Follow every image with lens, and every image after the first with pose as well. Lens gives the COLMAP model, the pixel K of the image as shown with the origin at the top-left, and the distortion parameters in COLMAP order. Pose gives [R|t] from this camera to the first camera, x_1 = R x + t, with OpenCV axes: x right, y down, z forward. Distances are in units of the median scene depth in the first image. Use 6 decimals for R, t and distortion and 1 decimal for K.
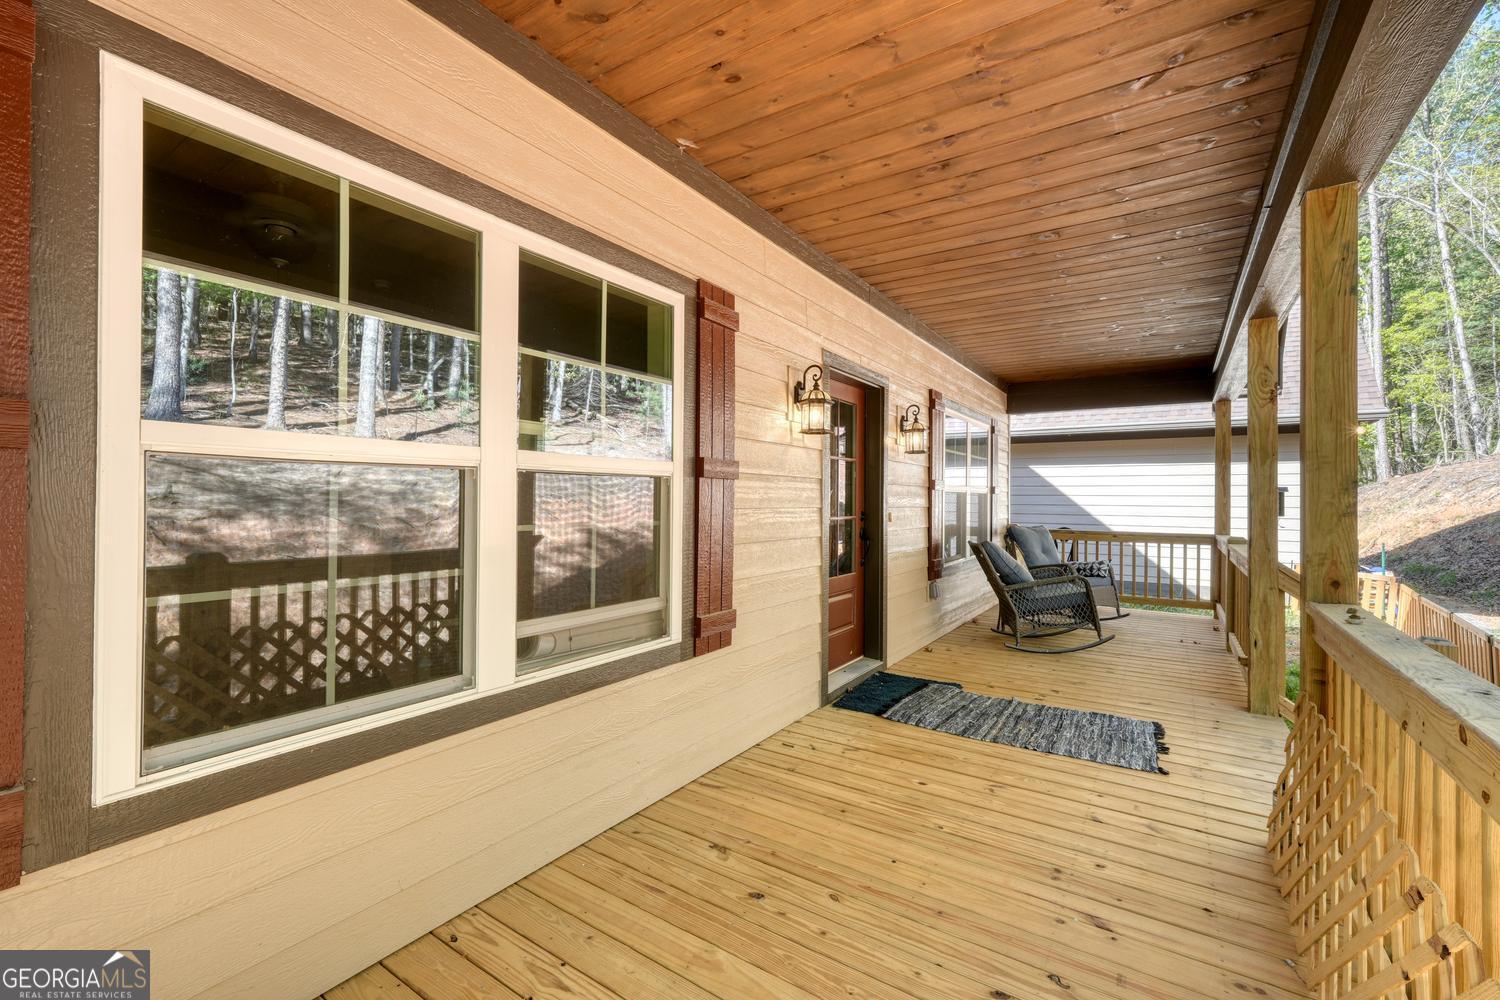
lens RADIAL K [[637.2, 0, 747.9], [0, 637.2, 499.2], [0, 0, 1]] dist [0.000789, 0.000740]
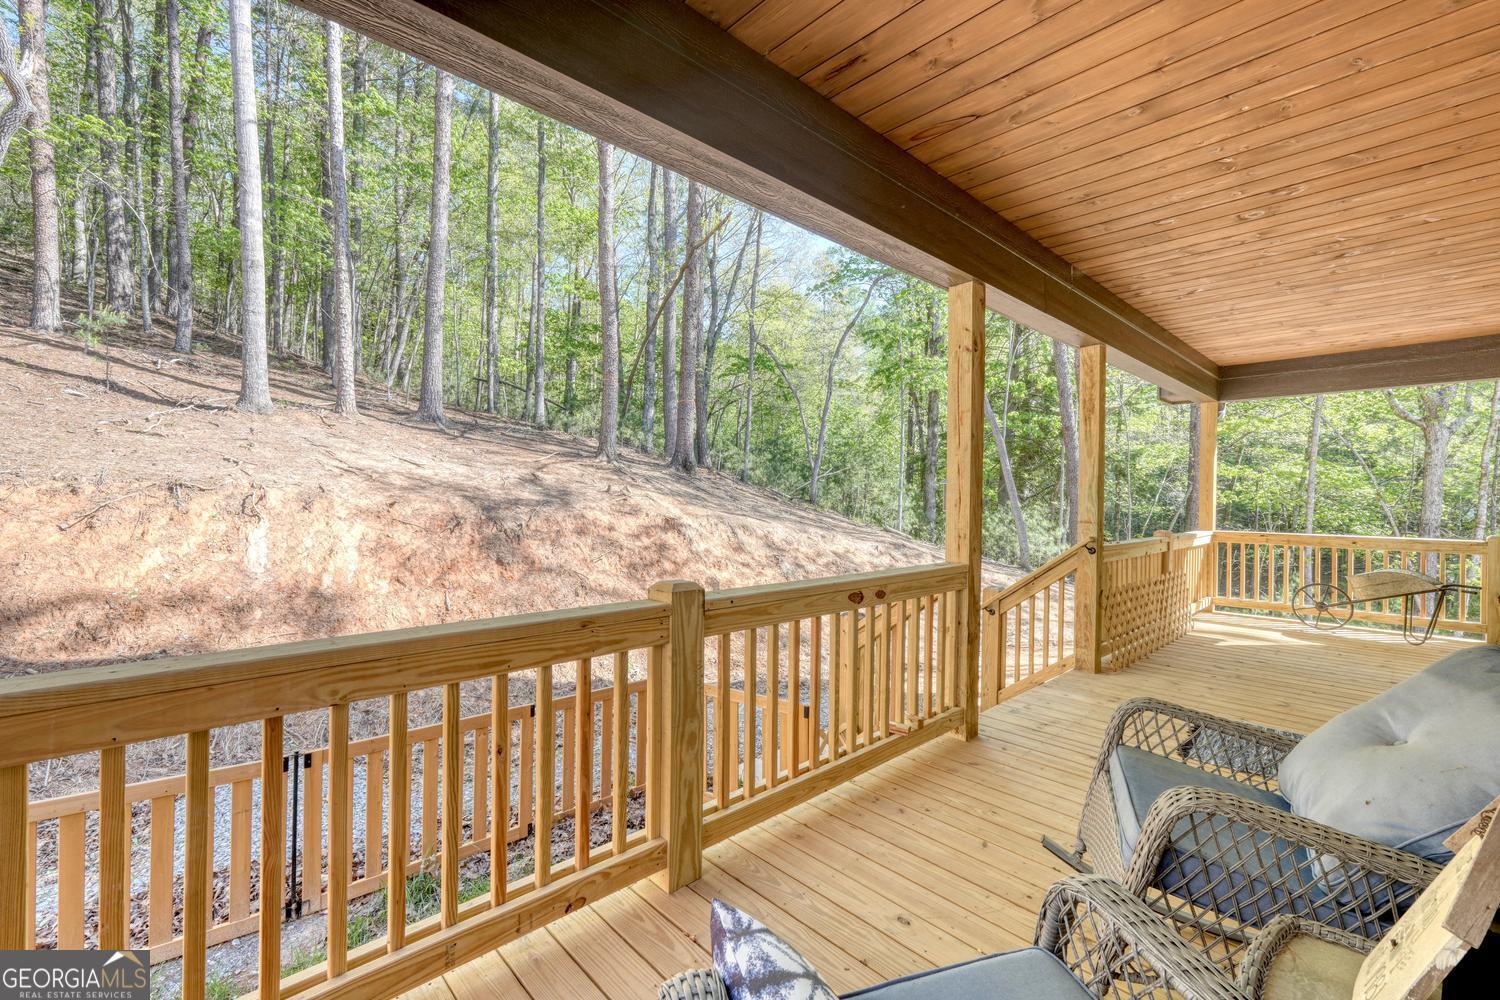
lens RADIAL K [[637.2, 0, 747.9], [0, 637.2, 499.2], [0, 0, 1]] dist [0.000789, 0.000740]
pose [[-0.974583, -0.018512, 0.223262, 0.852459], [-0.018915, 0.999821, 0.000336, 0.016722], [-0.223228, -0.003896, -0.974758, 1.814176]]
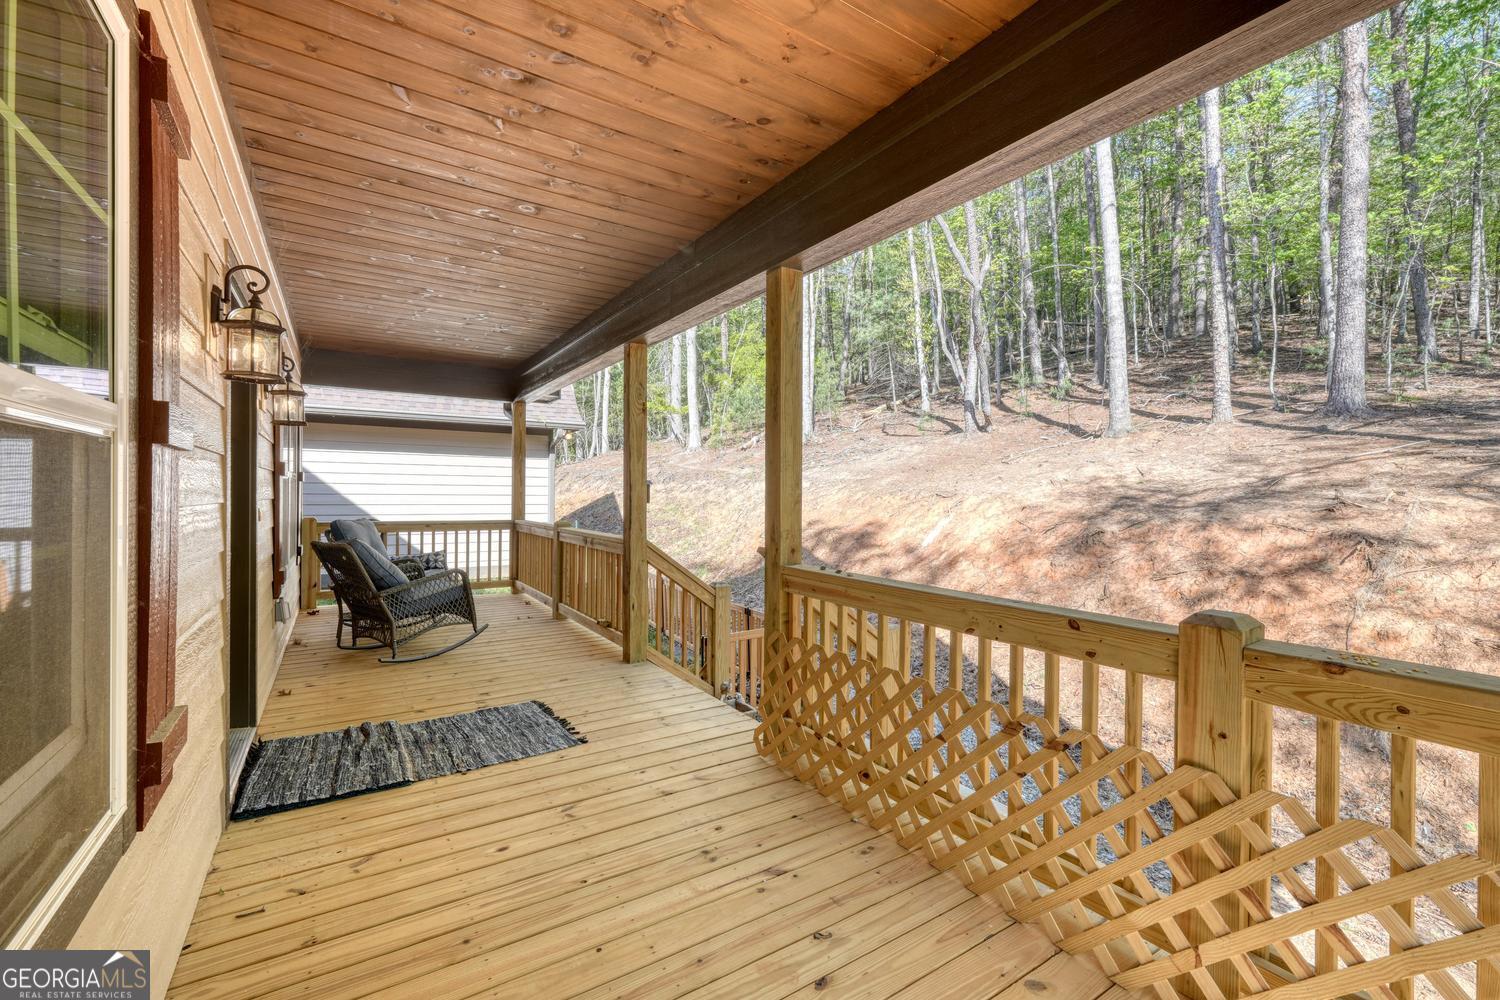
lens RADIAL K [[637.2, 0, 747.9], [0, 637.2, 499.2], [0, 0, 1]] dist [0.000789, 0.000740]
pose [[0.399932, -0.012626, 0.916458, -0.229039], [-0.005398, 0.999855, 0.016131, -0.002985], [-0.916529, -0.011398, 0.399806, 0.285960]]
